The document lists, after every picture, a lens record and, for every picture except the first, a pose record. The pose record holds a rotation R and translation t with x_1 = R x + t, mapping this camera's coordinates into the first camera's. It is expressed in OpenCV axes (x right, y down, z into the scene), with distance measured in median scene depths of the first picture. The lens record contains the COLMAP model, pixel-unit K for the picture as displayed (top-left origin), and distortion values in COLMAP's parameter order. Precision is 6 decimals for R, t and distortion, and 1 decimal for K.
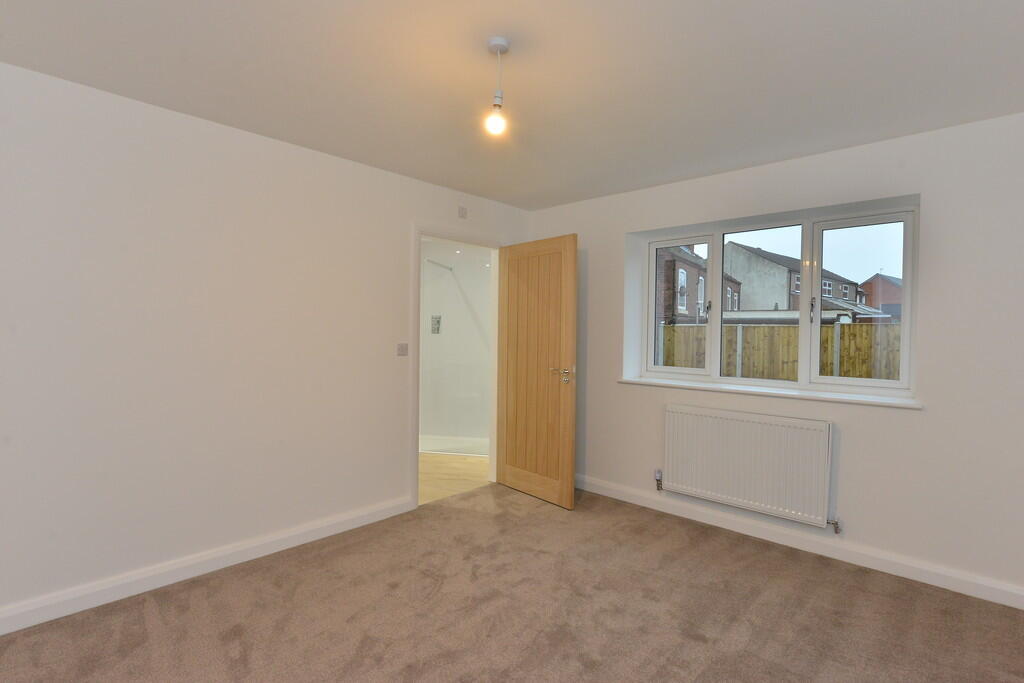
lens RADIAL K [[508.8, 0, 512.6], [0, 508.8, 329.7], [0, 0, 1]] dist [-0.001333, 0.000326]
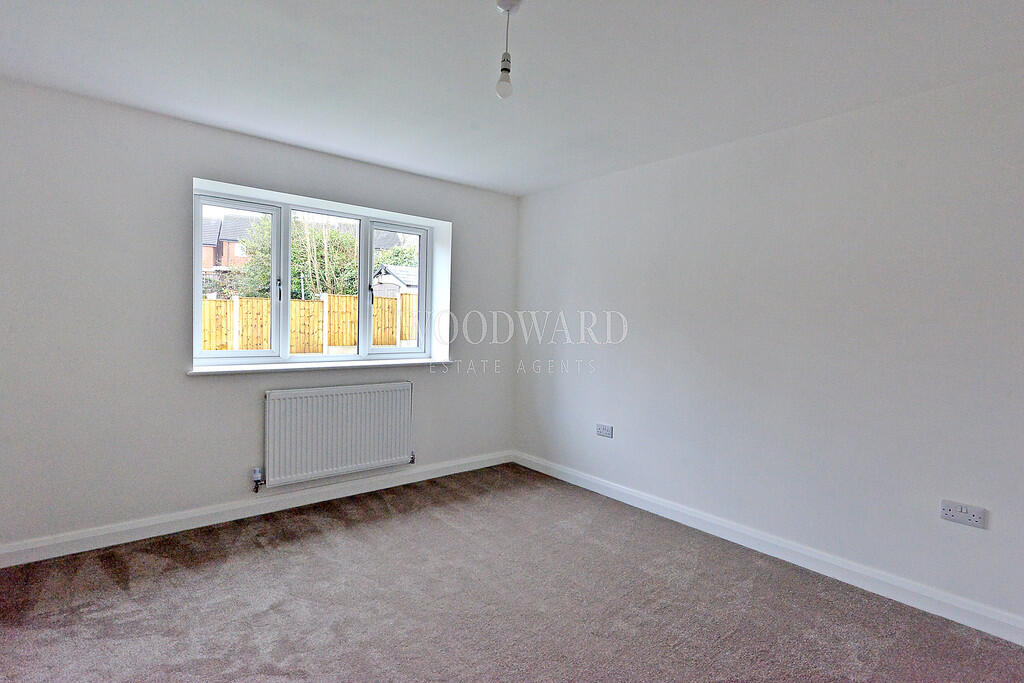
lens RADIAL K [[508.8, 0, 512.6], [0, 508.8, 329.7], [0, 0, 1]] dist [-0.001333, 0.000326]
pose [[0.115762, -0.032794, 0.992735, -0.623788], [-0.026822, 0.998987, 0.036128, -0.007806], [-0.992915, -0.030810, 0.114765, 0.569647]]
